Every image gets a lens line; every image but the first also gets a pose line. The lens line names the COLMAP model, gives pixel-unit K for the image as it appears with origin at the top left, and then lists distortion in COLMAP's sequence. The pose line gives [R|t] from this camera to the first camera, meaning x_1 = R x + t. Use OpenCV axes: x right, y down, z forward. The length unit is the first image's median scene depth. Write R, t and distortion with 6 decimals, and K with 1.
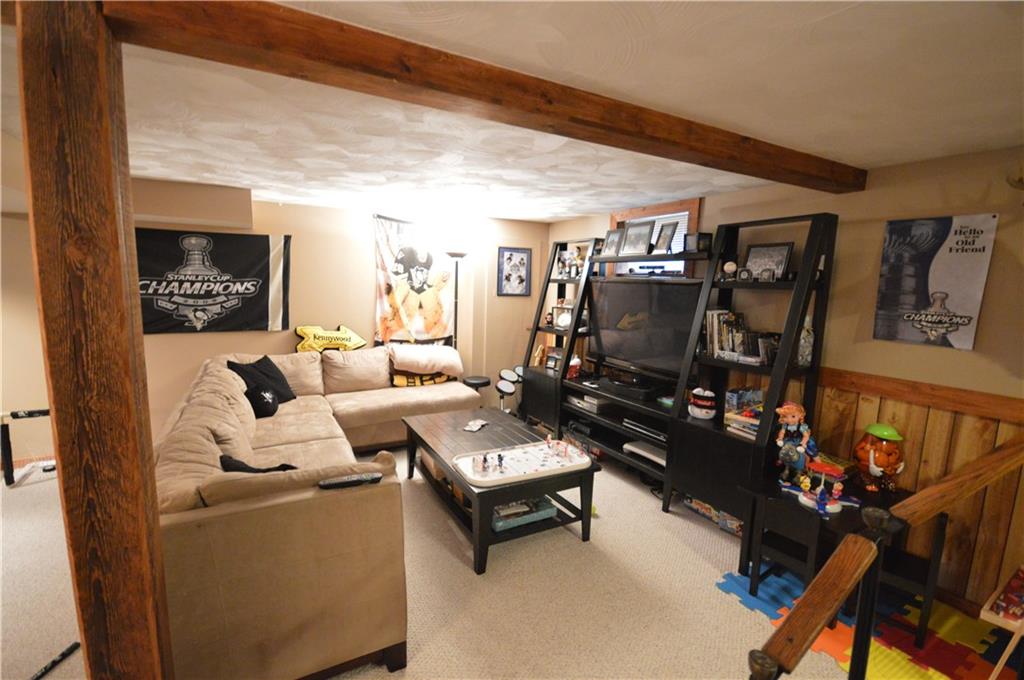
lens RADIAL K [[456.3, 0, 510.1], [0, 456.3, 344.3], [0, 0, 1]] dist [0.003677, -0.013047]
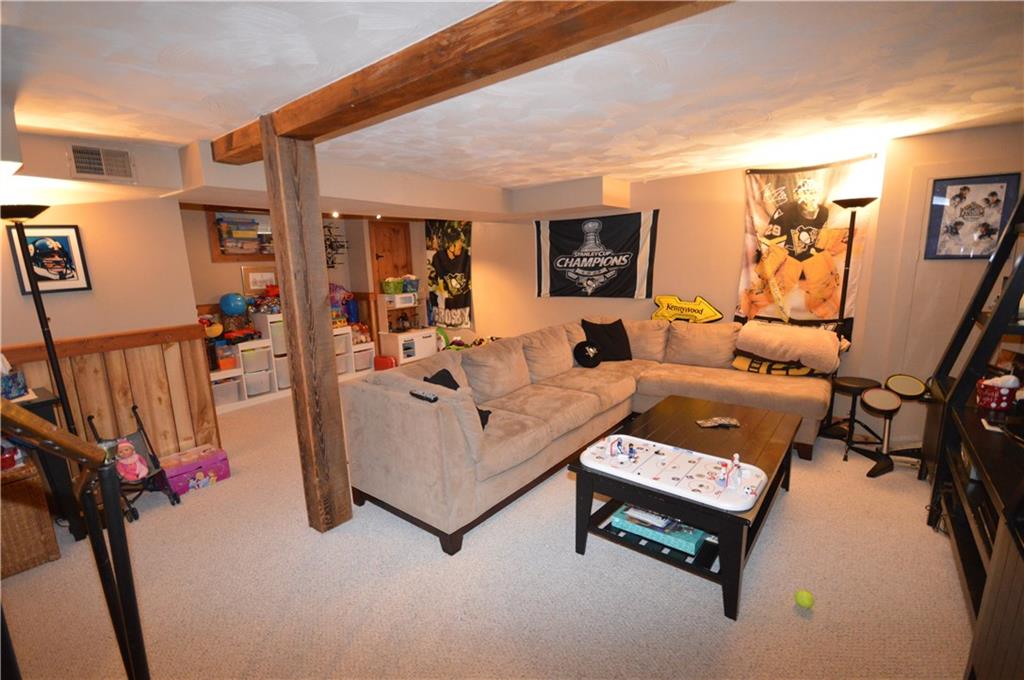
lens RADIAL K [[457.1, 0, 507.0], [0, 457.1, 344.2], [0, 0, 1]] dist [0.002916, -0.013733]
pose [[0.379820, 0.129057, -0.916014, 0.397038], [-0.085857, 0.990864, 0.104002, -0.007876], [0.921067, 0.039144, 0.387431, 0.273884]]
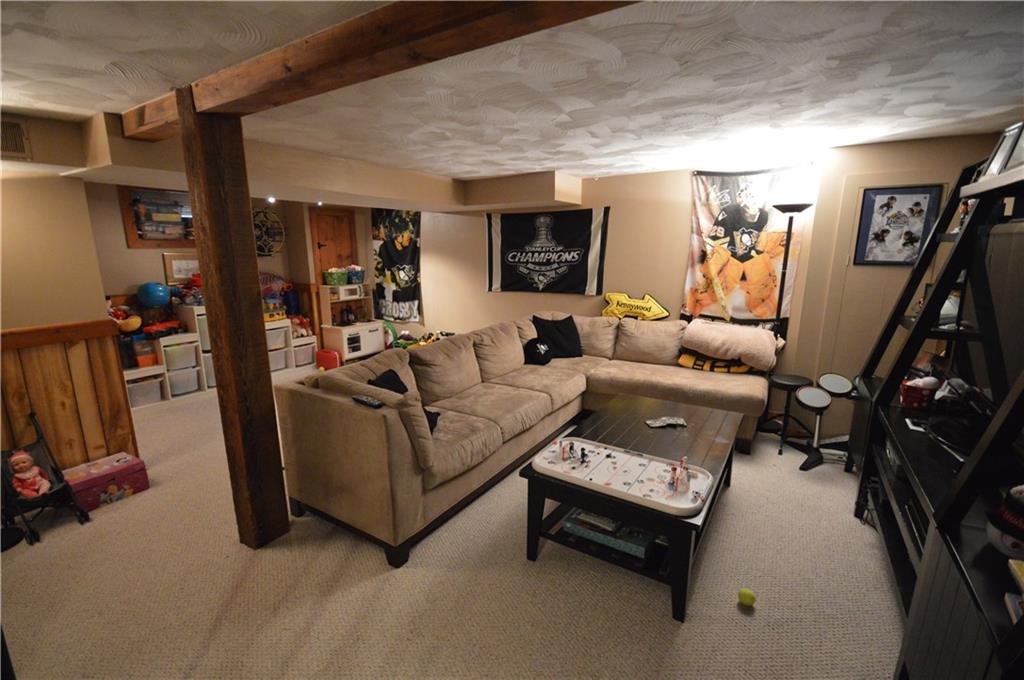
lens RADIAL K [[456.3, 0, 510.1], [0, 456.3, 344.3], [0, 0, 1]] dist [0.003677, -0.013047]
pose [[0.481363, 0.150489, -0.863506, 0.374791], [-0.101783, 0.988084, 0.115461, -0.020009], [0.870591, 0.032311, 0.490944, 0.282918]]
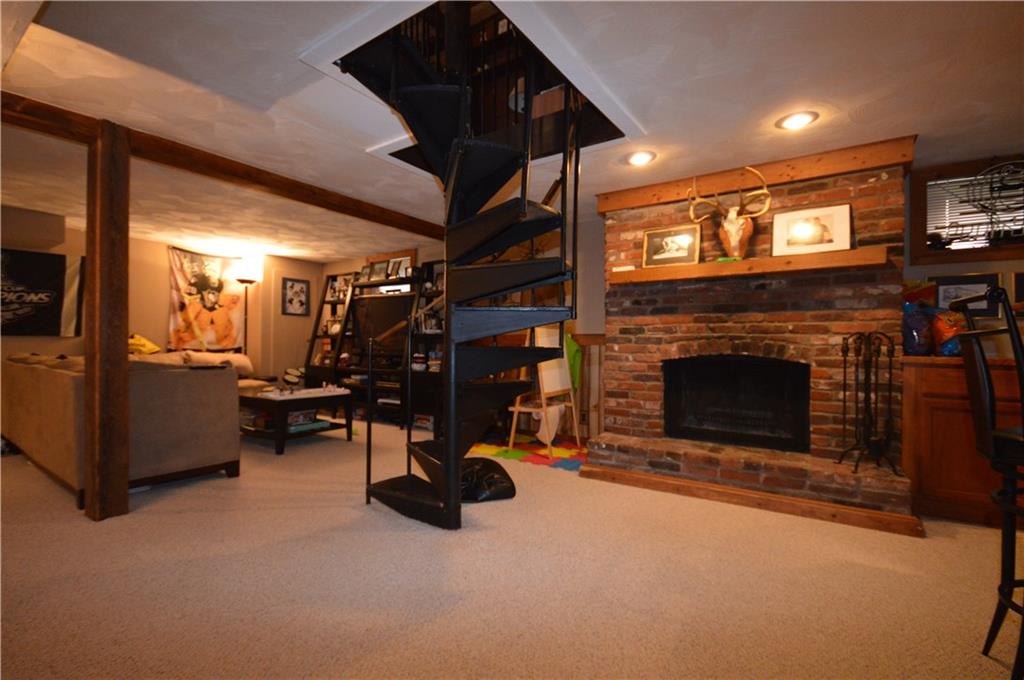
lens RADIAL K [[450.2, 0, 509.5], [0, 450.2, 346.6], [0, 0, 1]] dist [0.013299, -0.014373]
pose [[0.896443, -0.021380, 0.442644, -0.020604], [0.076111, 0.991422, -0.106253, 0.200600], [-0.436575, 0.128940, 0.890380, -0.492272]]
